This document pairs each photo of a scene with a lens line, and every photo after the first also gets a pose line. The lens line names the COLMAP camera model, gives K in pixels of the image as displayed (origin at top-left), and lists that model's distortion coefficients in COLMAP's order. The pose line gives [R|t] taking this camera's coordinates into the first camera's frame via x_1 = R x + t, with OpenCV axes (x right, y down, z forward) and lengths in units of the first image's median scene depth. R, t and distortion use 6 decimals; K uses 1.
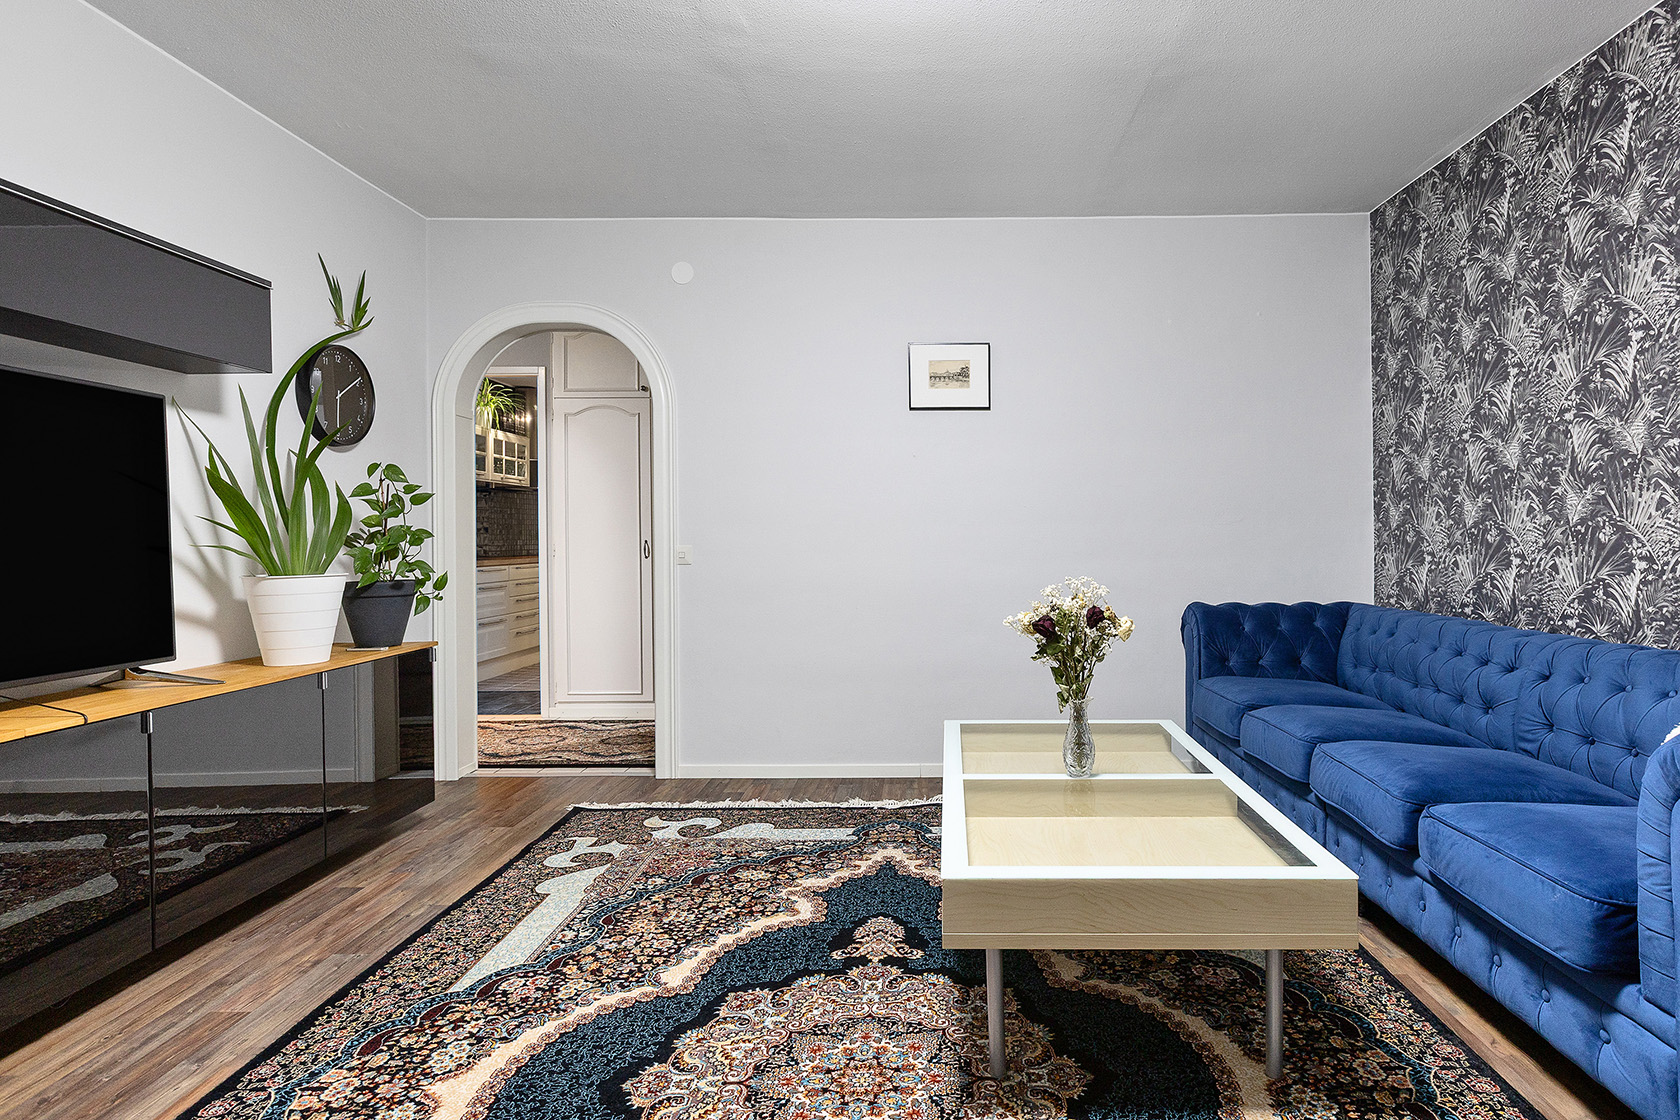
lens RADIAL K [[661.7, 0, 841.5], [0, 661.7, 537.9], [0, 0, 1]] dist [0.017152, 0.000035]
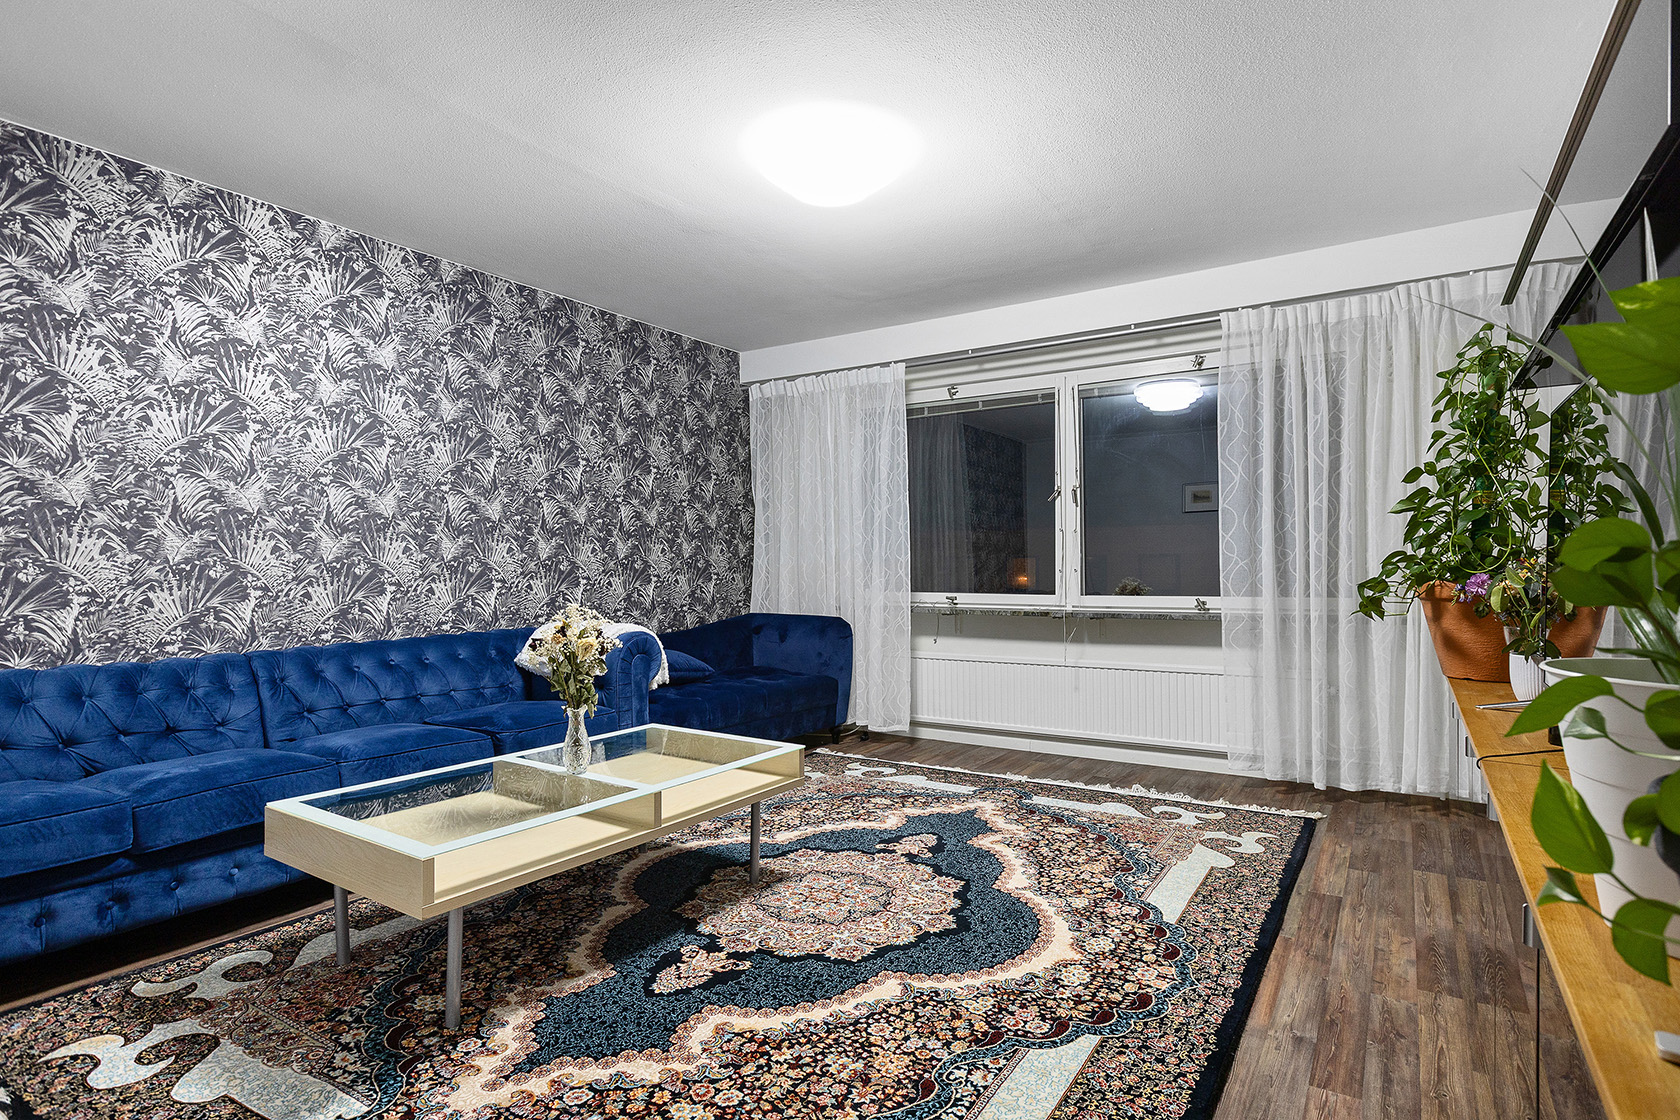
lens RADIAL K [[875.6, 0, 840.0], [0, 875.6, 560.0], [0, 0, 1]] dist [-0.000465, 0.000038]
pose [[-0.826576, 0.017411, 0.562556, -0.977692], [0.017798, 0.999830, -0.004793, 0.001728], [-0.562544, 0.006051, -0.826745, 2.197232]]
